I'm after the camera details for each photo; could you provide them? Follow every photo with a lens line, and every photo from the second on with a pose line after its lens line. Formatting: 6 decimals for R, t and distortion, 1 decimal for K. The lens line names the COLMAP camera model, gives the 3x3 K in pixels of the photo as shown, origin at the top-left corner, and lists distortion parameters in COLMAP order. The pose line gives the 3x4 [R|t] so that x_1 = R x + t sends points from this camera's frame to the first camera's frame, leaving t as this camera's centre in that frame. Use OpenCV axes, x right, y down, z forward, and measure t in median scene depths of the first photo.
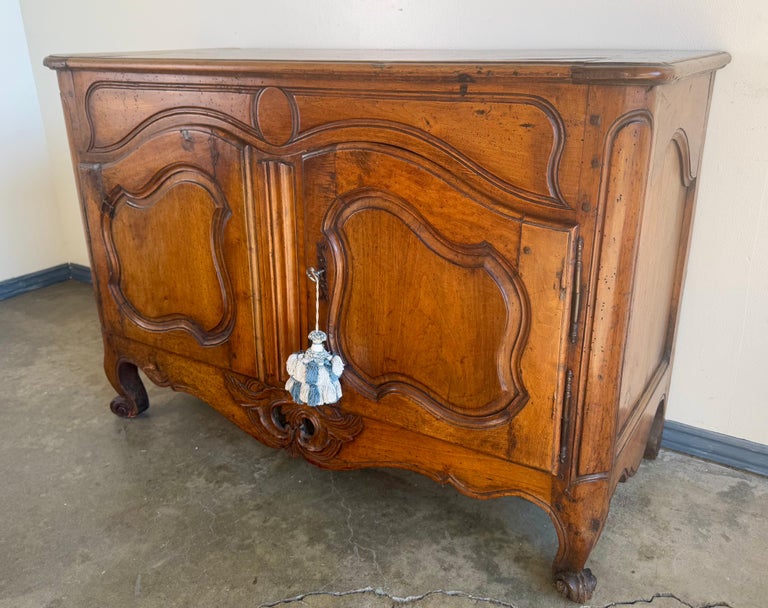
lens RADIAL K [[668.9, 0, 394.3], [0, 668.9, 289.1], [0, 0, 1]] dist [0.098282, -0.190510]
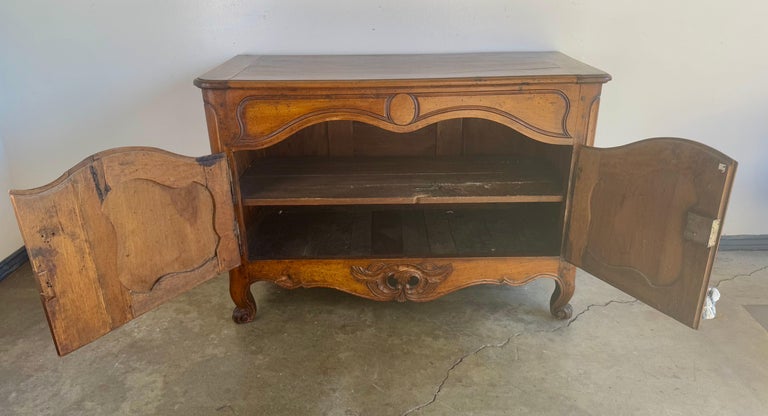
lens RADIAL K [[546.1, 0, 382.8], [0, 546.1, 223.4], [0, 0, 1]] dist [0.170776, -0.343418]
pose [[0.851814, -0.211039, 0.479454, -0.920752], [0.187962, 0.977444, 0.096298, -0.102949], [-0.488962, 0.008091, 0.872268, -0.231635]]
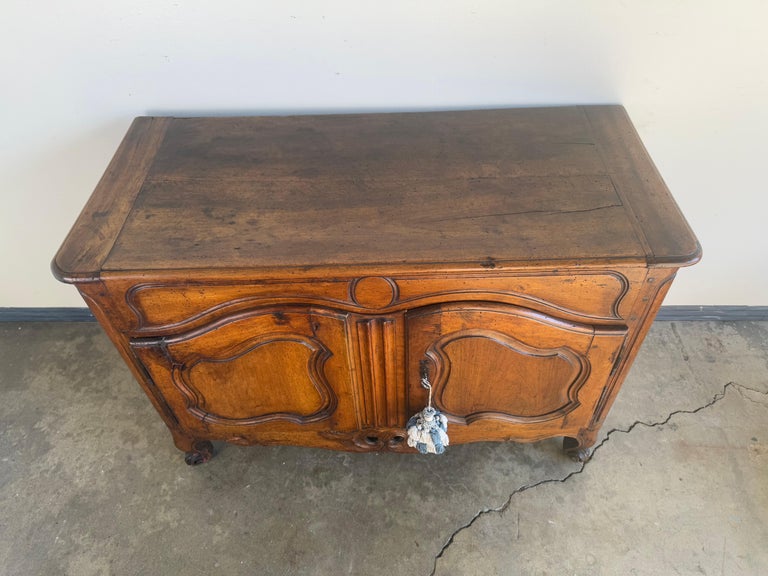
lens RADIAL K [[544.4, 0, 384.0], [0, 544.4, 288.0], [0, 0, 1]] dist [0.026523, -0.038294]
pose [[0.855212, -0.391479, 0.339643, -0.451536], [0.204175, 0.856816, 0.473476, -0.665018], [-0.476367, -0.335575, 0.812689, 0.202087]]
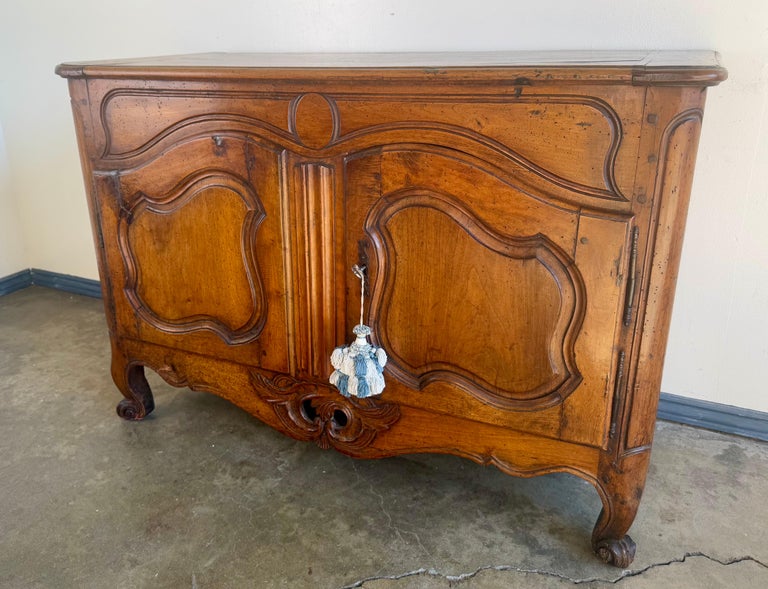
lens RADIAL K [[650.9, 0, 349.9], [0, 650.9, 273.6], [0, 0, 1]] dist [0.092071, -0.164276]
pose [[0.995847, -0.042862, 0.080326, -0.199144], [0.043430, 0.999042, -0.005334, -0.012547], [-0.080020, 0.008800, 0.996754, -0.006306]]
